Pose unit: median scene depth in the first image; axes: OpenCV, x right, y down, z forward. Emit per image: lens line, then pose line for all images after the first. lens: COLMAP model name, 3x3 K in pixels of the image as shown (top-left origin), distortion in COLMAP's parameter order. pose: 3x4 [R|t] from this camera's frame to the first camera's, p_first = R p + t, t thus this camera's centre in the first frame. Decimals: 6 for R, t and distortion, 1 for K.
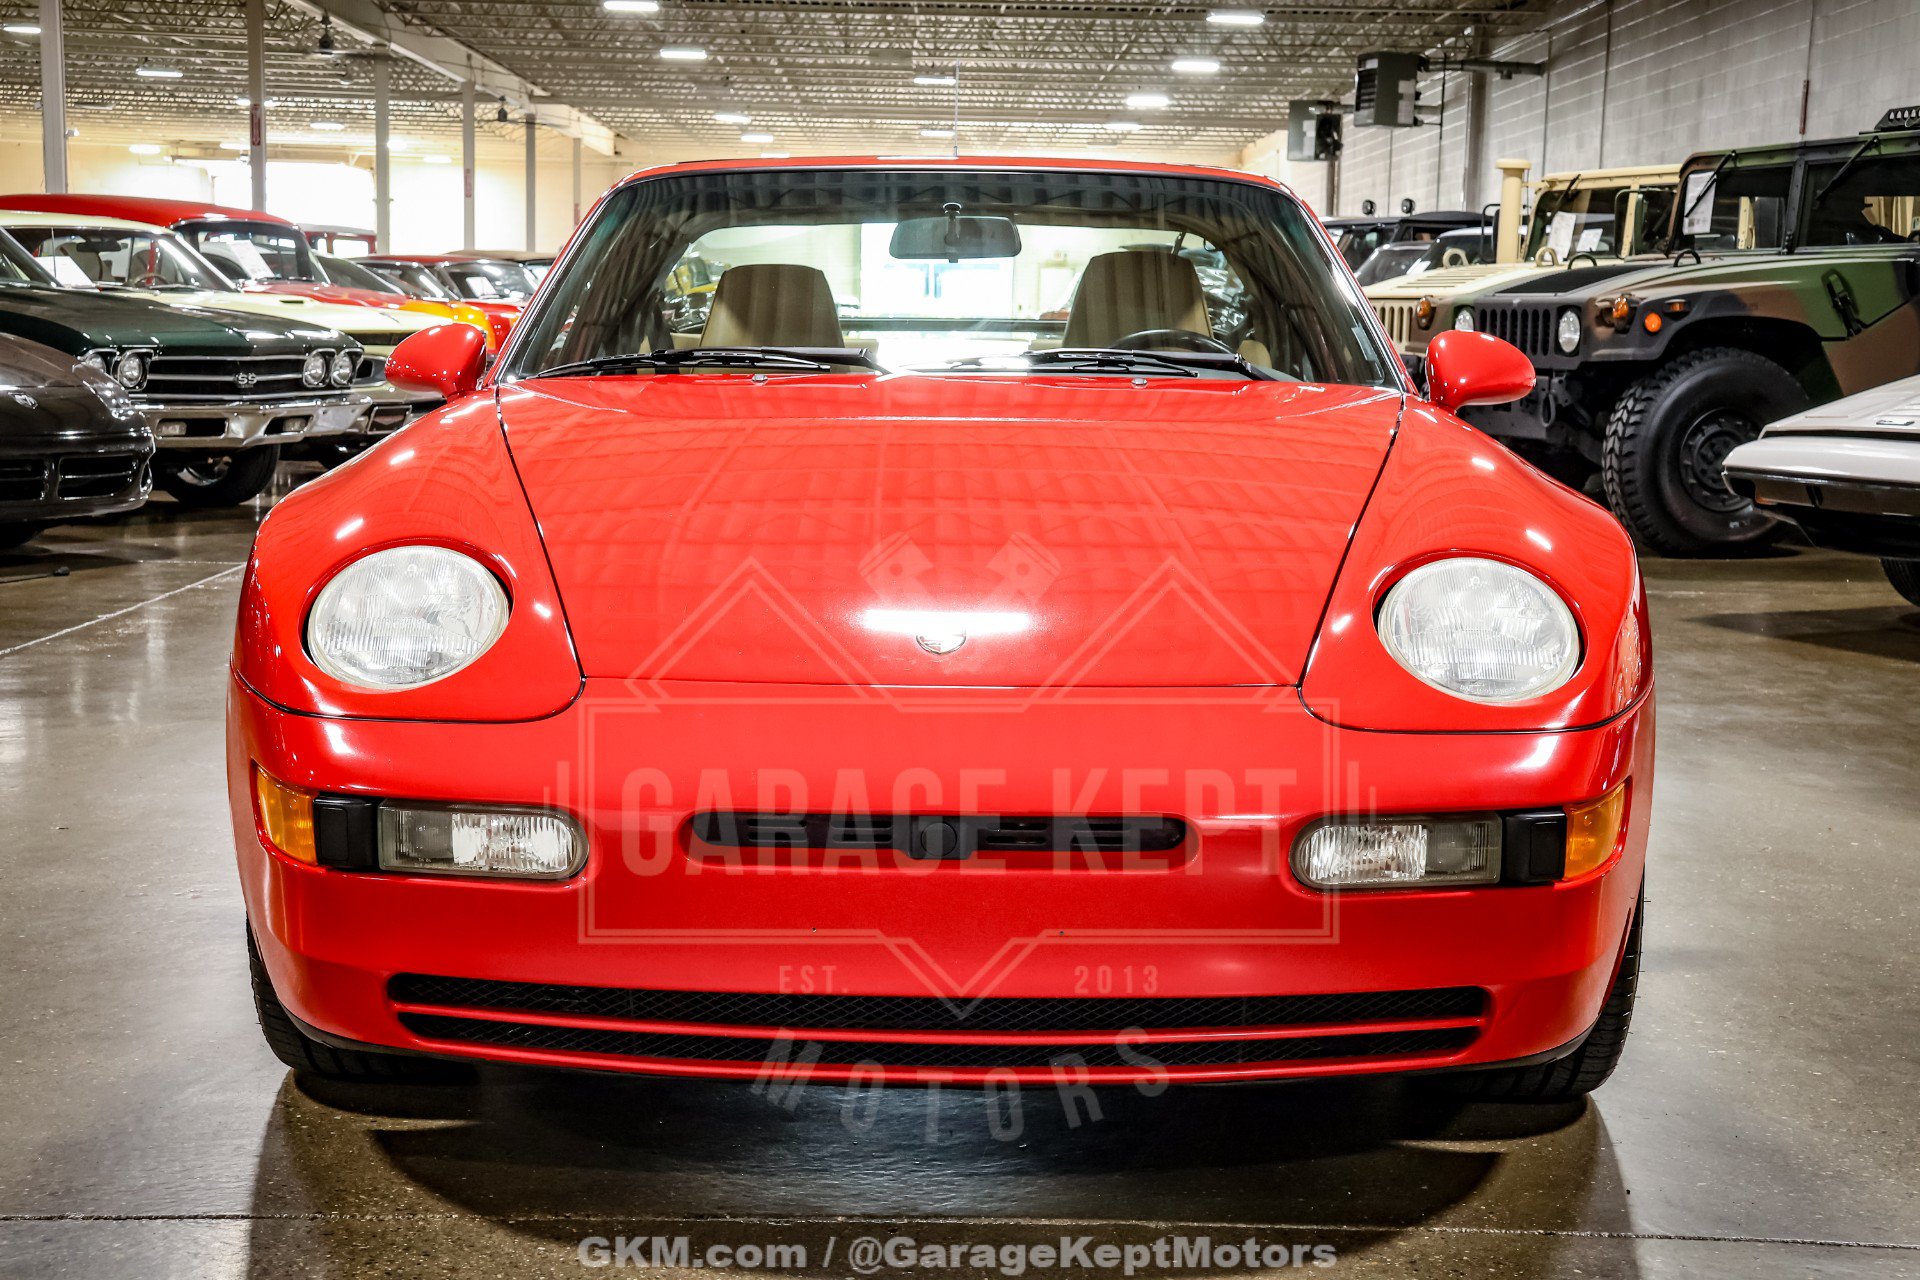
lens RADIAL K [[2926.1, 0, 960.3], [0, 2926.1, 640.5], [0, 0, 1]] dist [0.170901, 0.082329]
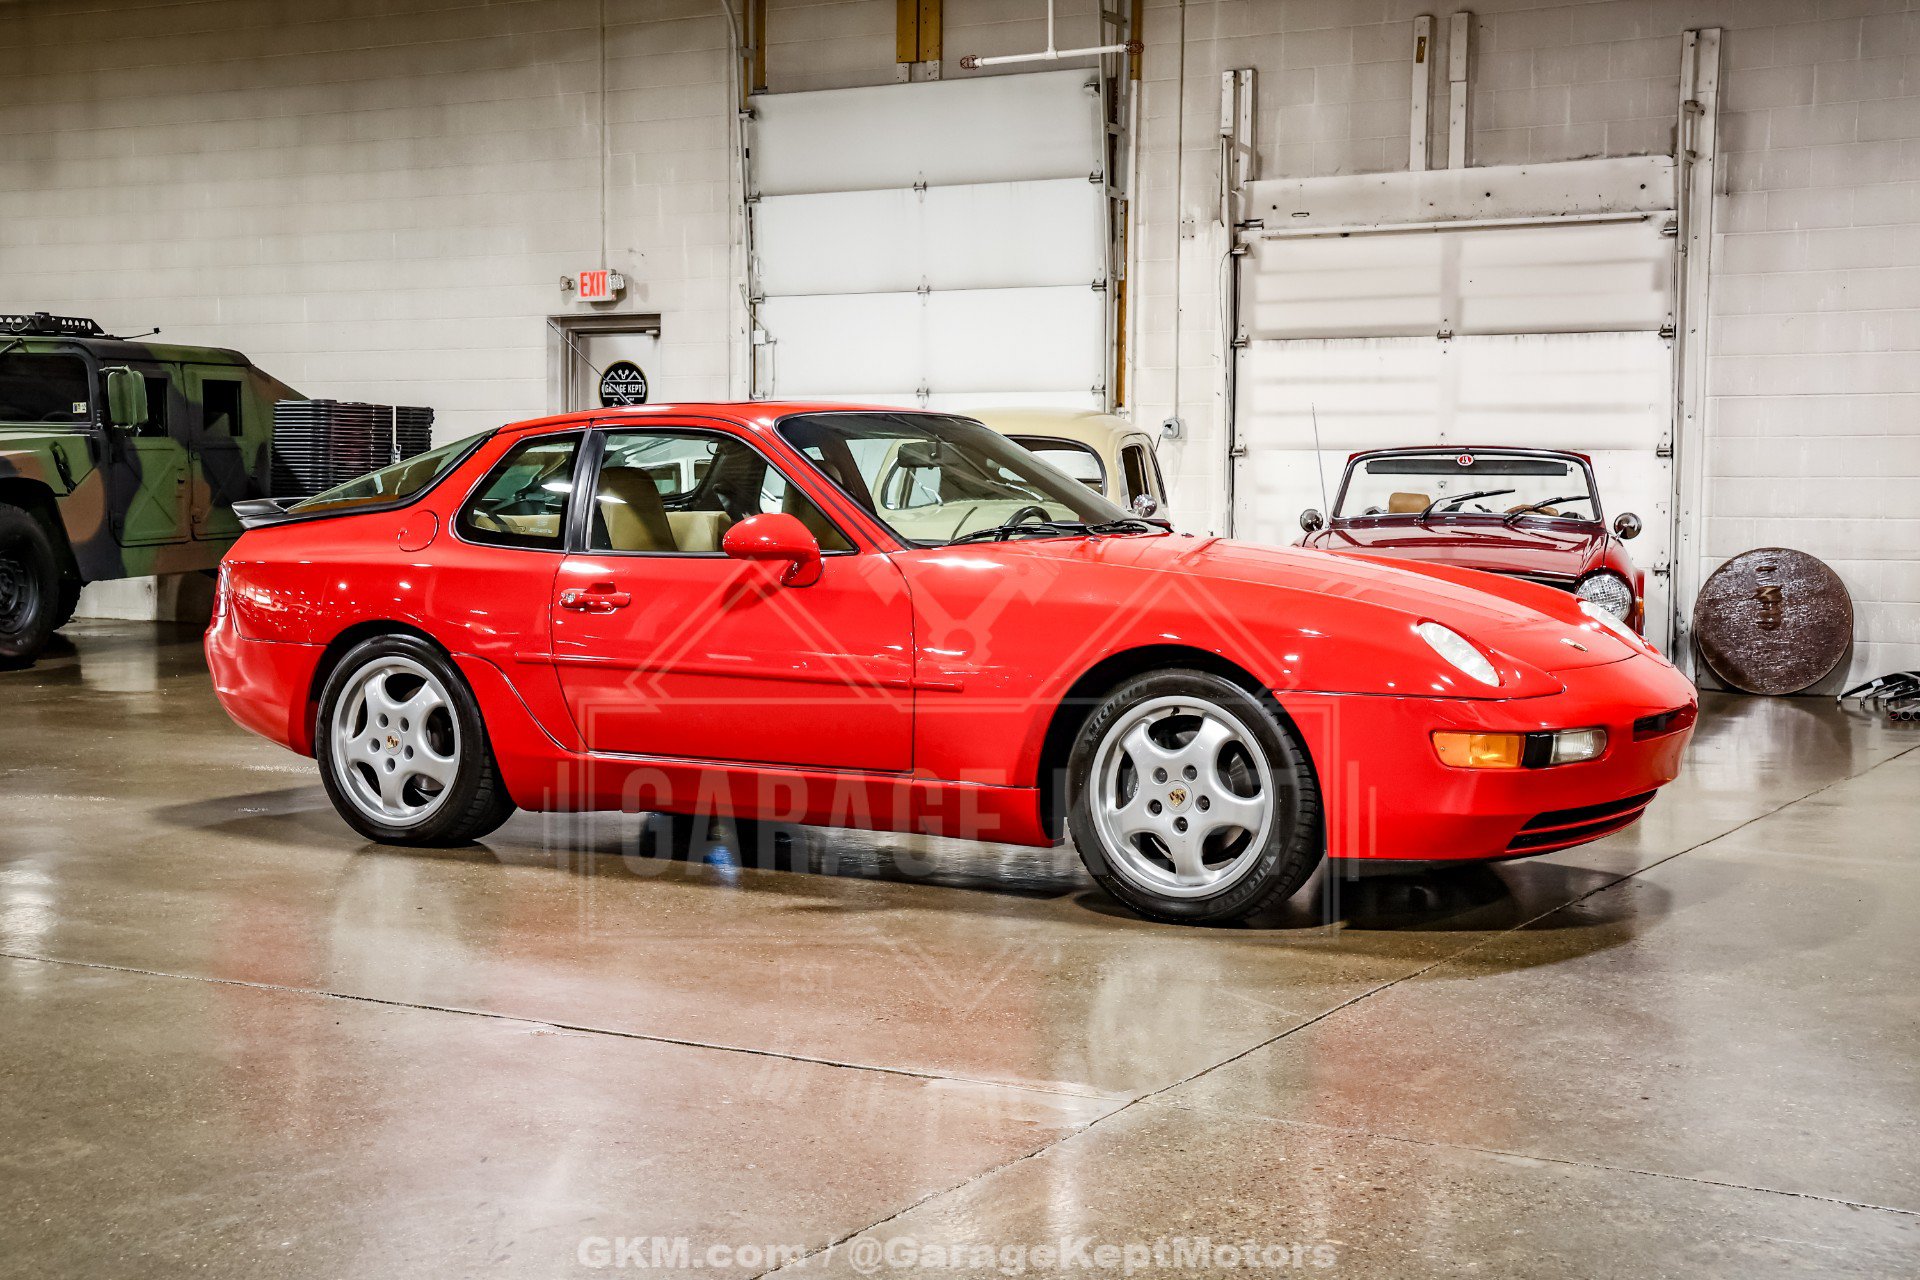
lens RADIAL K [[2606.2, 0, 957.0], [0, 2606.2, 642.5], [0, 0, 1]] dist [0.056684, 0.303311]
pose [[0.510856, -0.064321, 0.857256, -0.481388], [0.096094, 0.995220, 0.017409, -0.019775], [-0.854278, 0.073484, 0.514595, 0.081788]]
